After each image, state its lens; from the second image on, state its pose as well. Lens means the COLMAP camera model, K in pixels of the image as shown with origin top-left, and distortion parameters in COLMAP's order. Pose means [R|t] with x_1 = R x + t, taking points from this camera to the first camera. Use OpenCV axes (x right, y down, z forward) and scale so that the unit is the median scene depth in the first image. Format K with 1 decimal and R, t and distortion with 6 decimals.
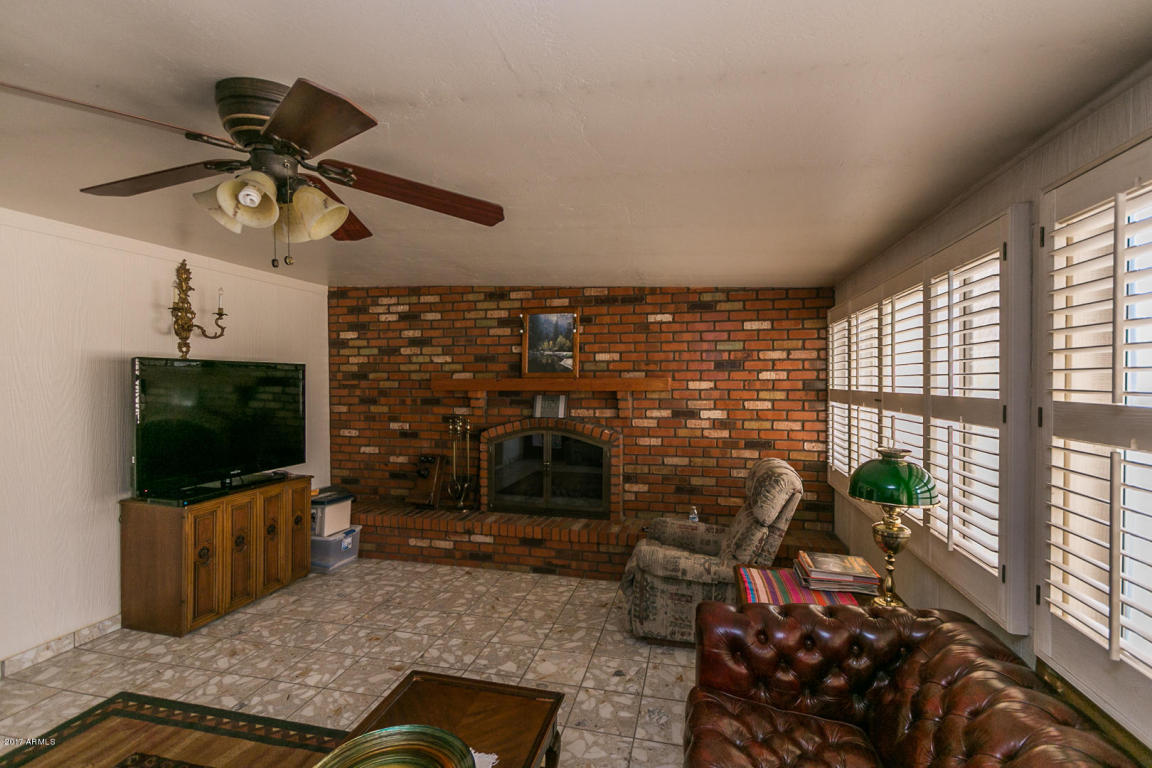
lens RADIAL K [[531.0, 0, 573.7], [0, 531.0, 382.3], [0, 0, 1]] dist [0.003425, -0.002610]
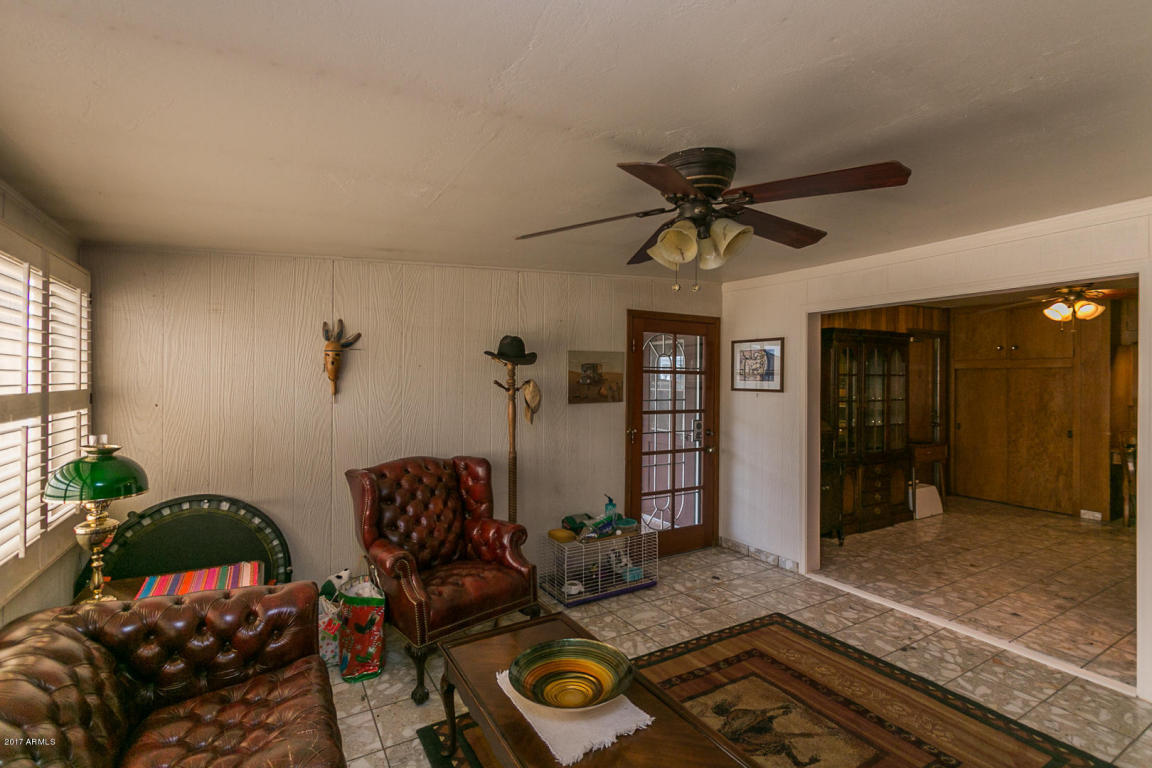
lens RADIAL K [[531.0, 0, 569.9], [0, 531.0, 383.0], [0, 0, 1]] dist [0.003425, -0.002610]
pose [[-0.730910, -0.001574, -0.682473, 0.330086], [-0.004987, 0.999983, 0.003034, 0.004250], [0.682456, 0.005621, -0.730905, 1.110307]]
